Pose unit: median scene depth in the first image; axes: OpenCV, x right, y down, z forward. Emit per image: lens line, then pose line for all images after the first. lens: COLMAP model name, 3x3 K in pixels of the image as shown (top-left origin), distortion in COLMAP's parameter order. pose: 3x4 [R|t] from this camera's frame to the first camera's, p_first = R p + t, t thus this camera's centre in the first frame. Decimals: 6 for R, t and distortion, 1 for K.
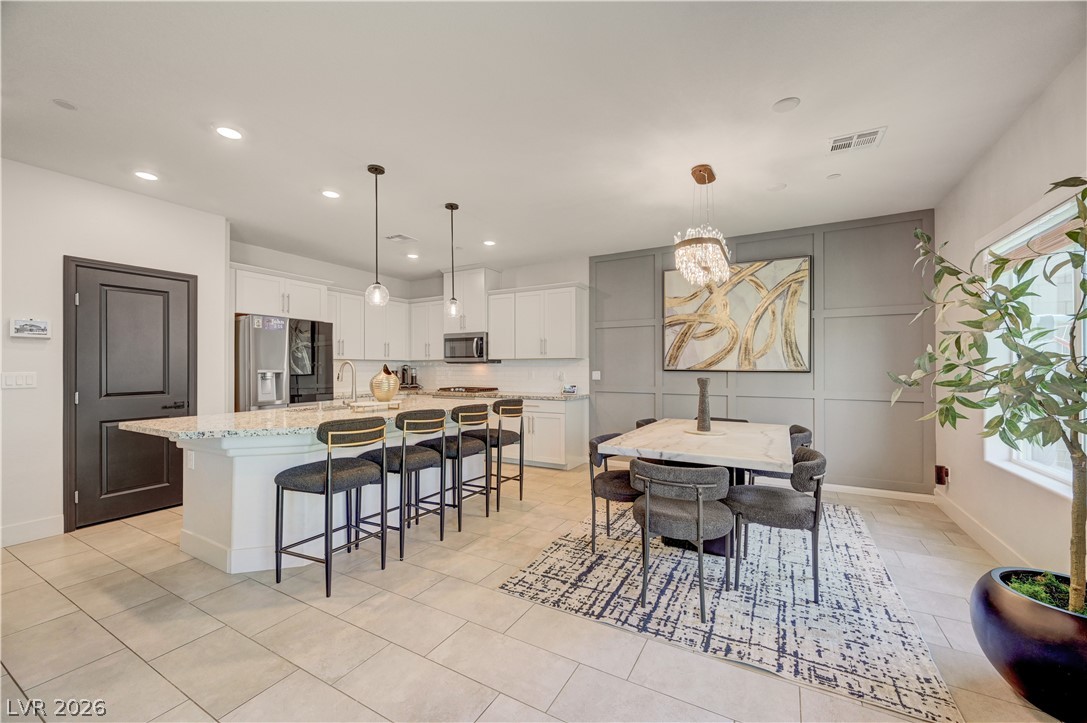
lens RADIAL K [[430.3, 0, 544.4], [0, 430.3, 367.0], [0, 0, 1]] dist [-0.000568, -0.000021]
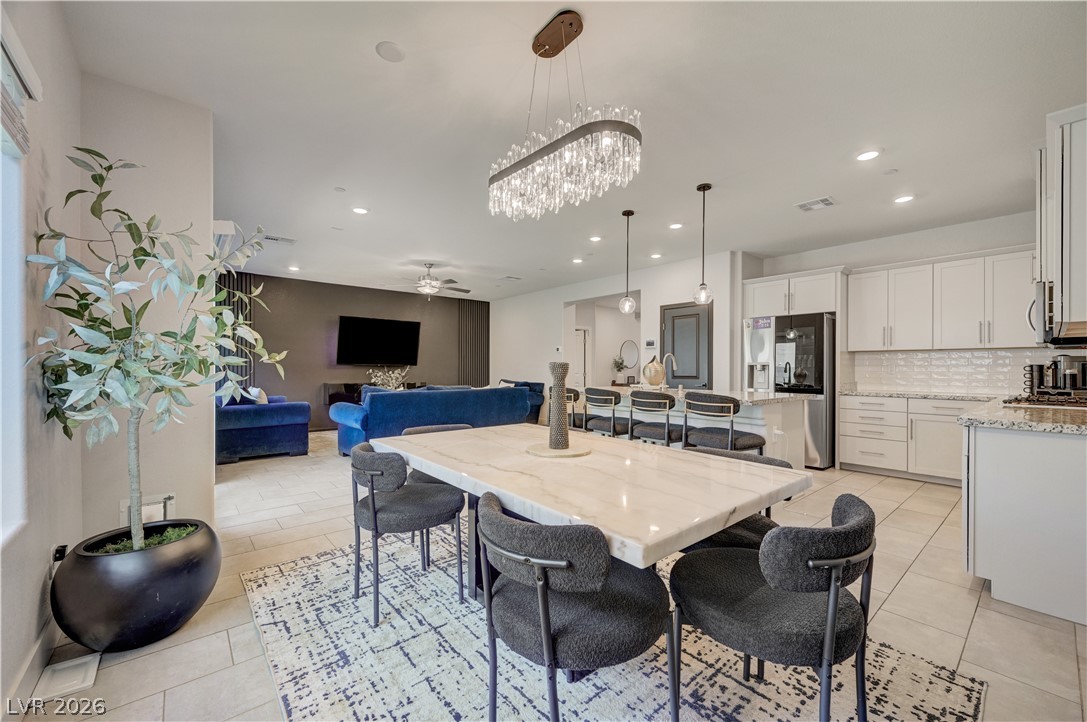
lens RADIAL K [[430.3, 0, 544.4], [0, 430.3, 366.5], [0, 0, 1]] dist [-0.000568, -0.000021]
pose [[-0.348293, -0.003909, -0.937378, 0.691082], [-0.003363, 0.999990, -0.002921, 0.023452], [0.937380, 0.002135, -0.348302, 0.862145]]
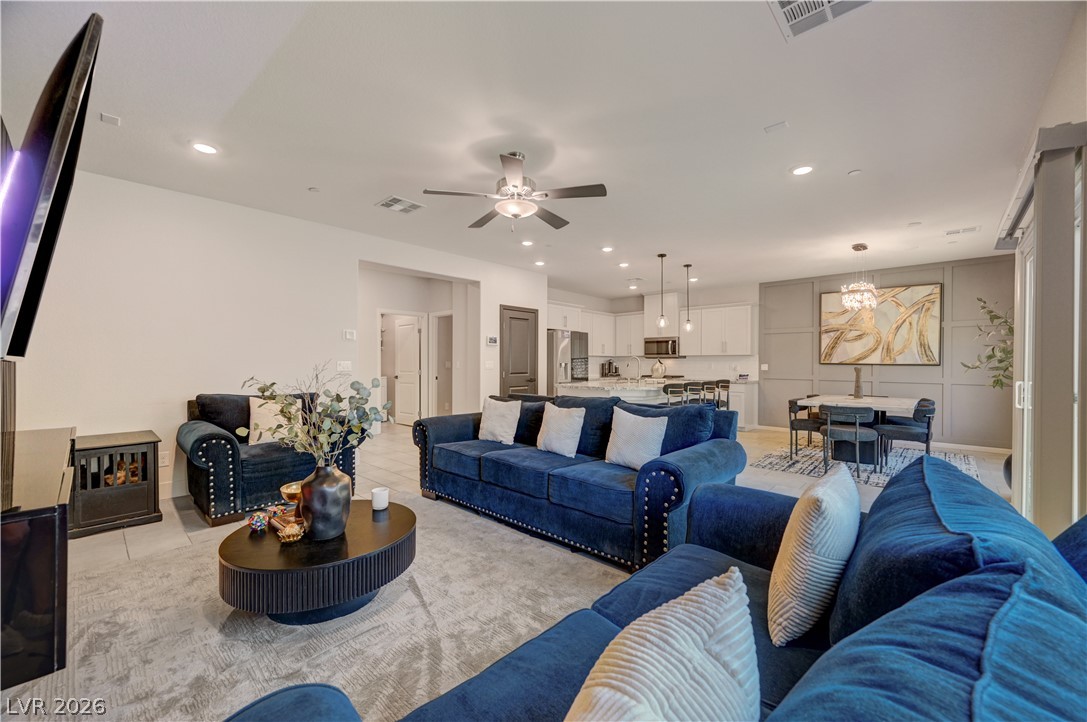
lens RADIAL K [[430.3, 0, 544.4], [0, 430.3, 366.5], [0, 0, 1]] dist [-0.000568, -0.000021]
pose [[0.972867, 0.008012, -0.231226, -0.319197], [-0.005882, 0.999934, 0.009897, 0.009420], [0.231290, -0.008268, 0.972850, -0.673867]]
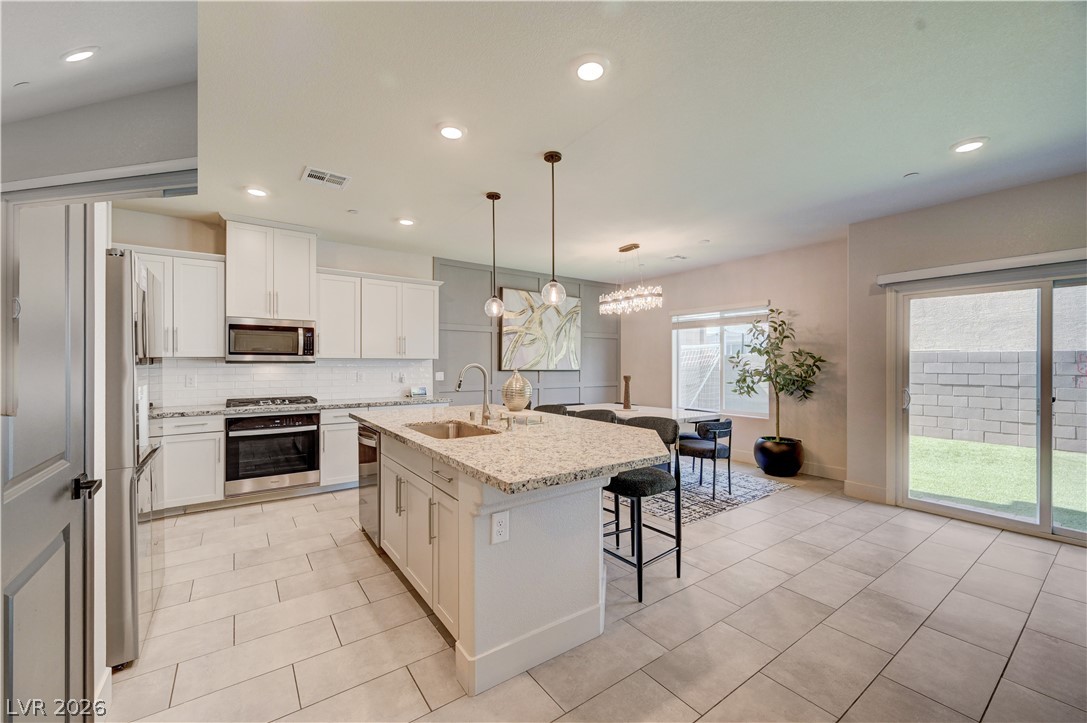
lens RADIAL K [[429.6, 0, 547.4], [0, 429.6, 362.8], [0, 0, 1]] dist [-0.000917, -0.000324]
pose [[0.417656, 0.004488, 0.908594, -0.866839], [-0.001416, 0.999990, -0.004288, -0.009889], [-0.908604, 0.000505, 0.417658, 0.439725]]
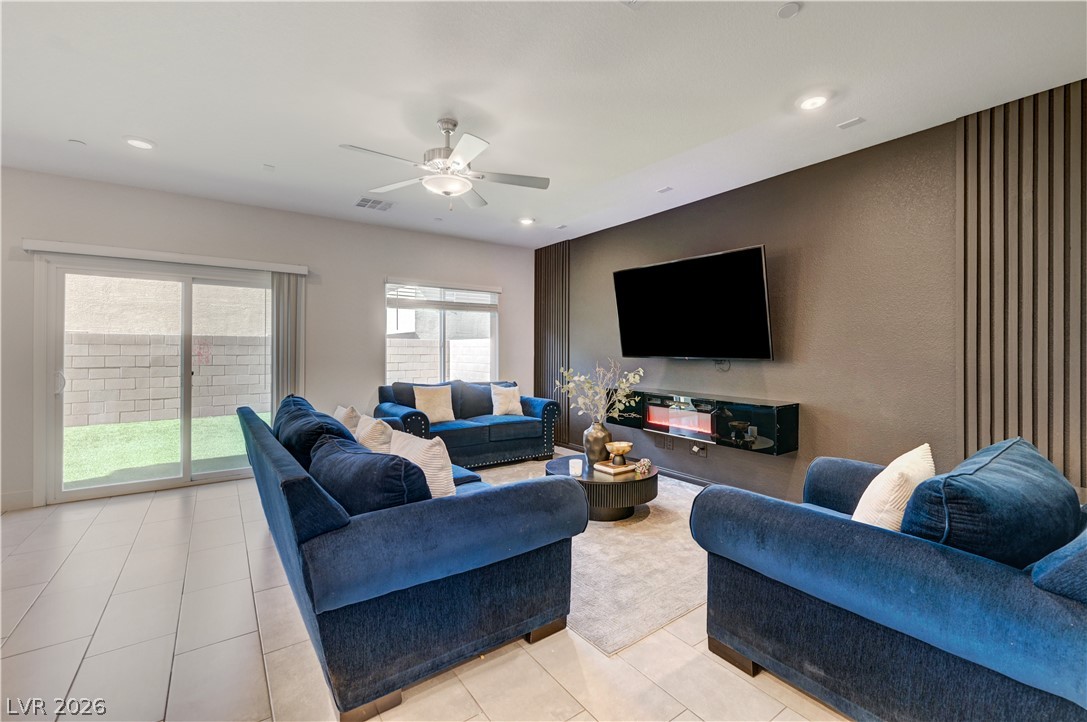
lens RADIAL K [[461.6, 0, 545.7], [0, 461.6, 348.5], [0, 0, 1]] dist [-0.000201, -0.000025]
pose [[-0.910709, 0.000745, 0.413047, -0.922950], [0.000437, 1.000000, -0.000839, -0.004112], [-0.413048, -0.000584, -0.910709, 0.539762]]
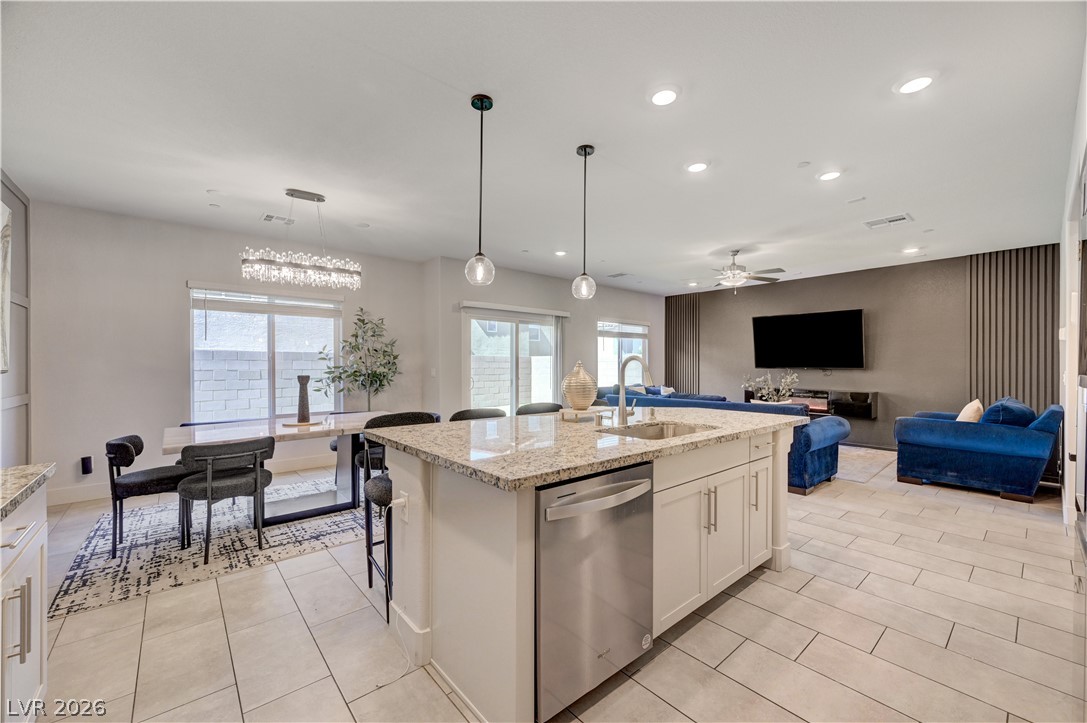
lens RADIAL K [[429.6, 0, 547.4], [0, 429.6, 362.8], [0, 0, 1]] dist [-0.000917, -0.000324]
pose [[-0.941535, 0.001526, 0.336911, -0.438755], [0.000463, 0.999995, -0.003234, -0.000927], [-0.336914, -0.002889, -0.941531, 1.331936]]
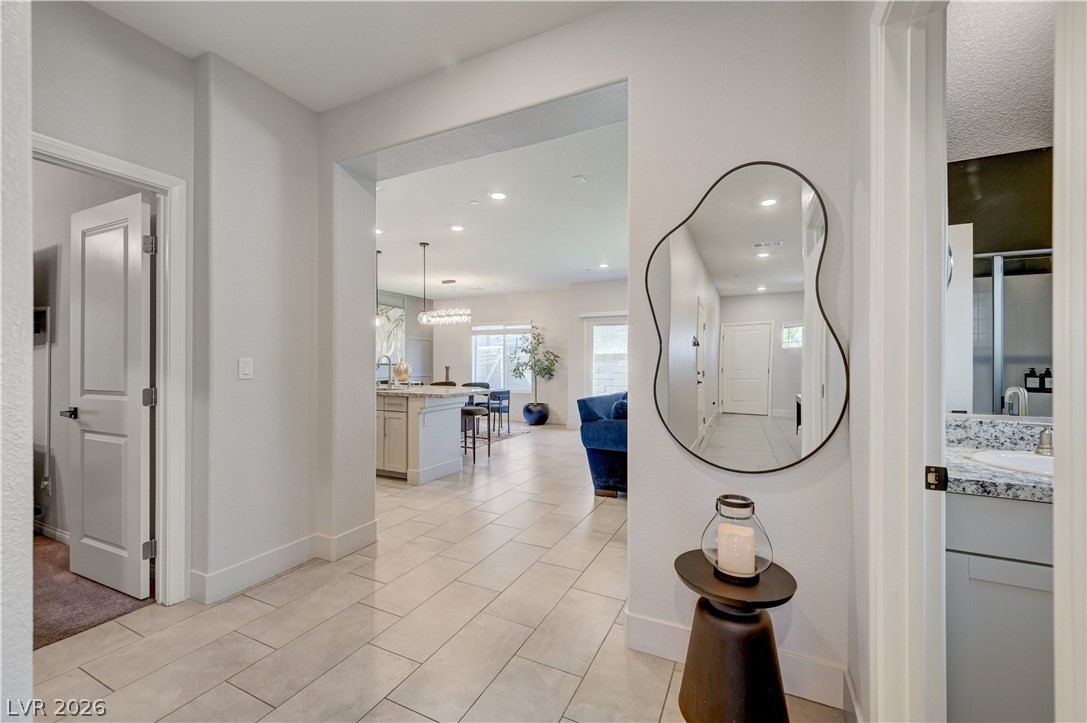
lens RADIAL K [[430.3, 0, 544.4], [0, 430.3, 367.0], [0, 0, 1]] dist [-0.000568, -0.000021]
pose [[-0.060932, -0.003277, 0.998137, -1.504223], [-0.001765, 0.999993, 0.003175, 0.018142], [-0.998140, -0.001568, -0.060937, 0.438824]]
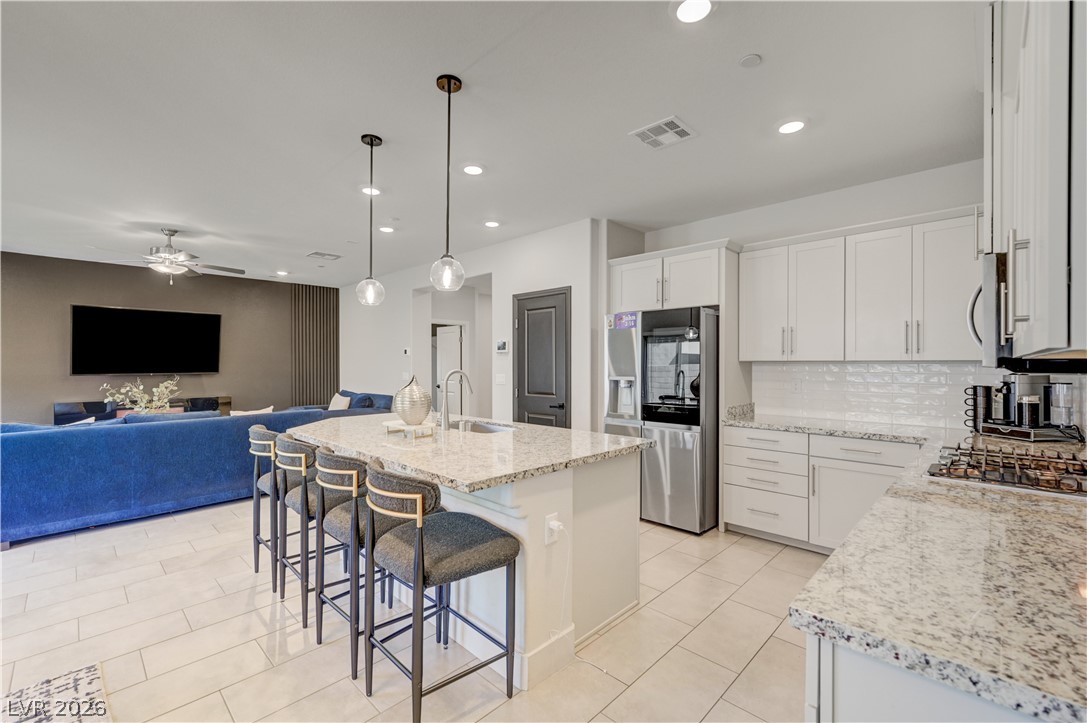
lens RADIAL K [[460.0, 0, 543.7], [0, 460.0, 364.3], [0, 0, 1]] dist [0.000054, 0.000296]
pose [[-0.257368, 0.005841, -0.966296, 0.267494], [0.001068, 0.999983, 0.005760, -0.022917], [0.966313, 0.000450, -0.257370, 1.087761]]
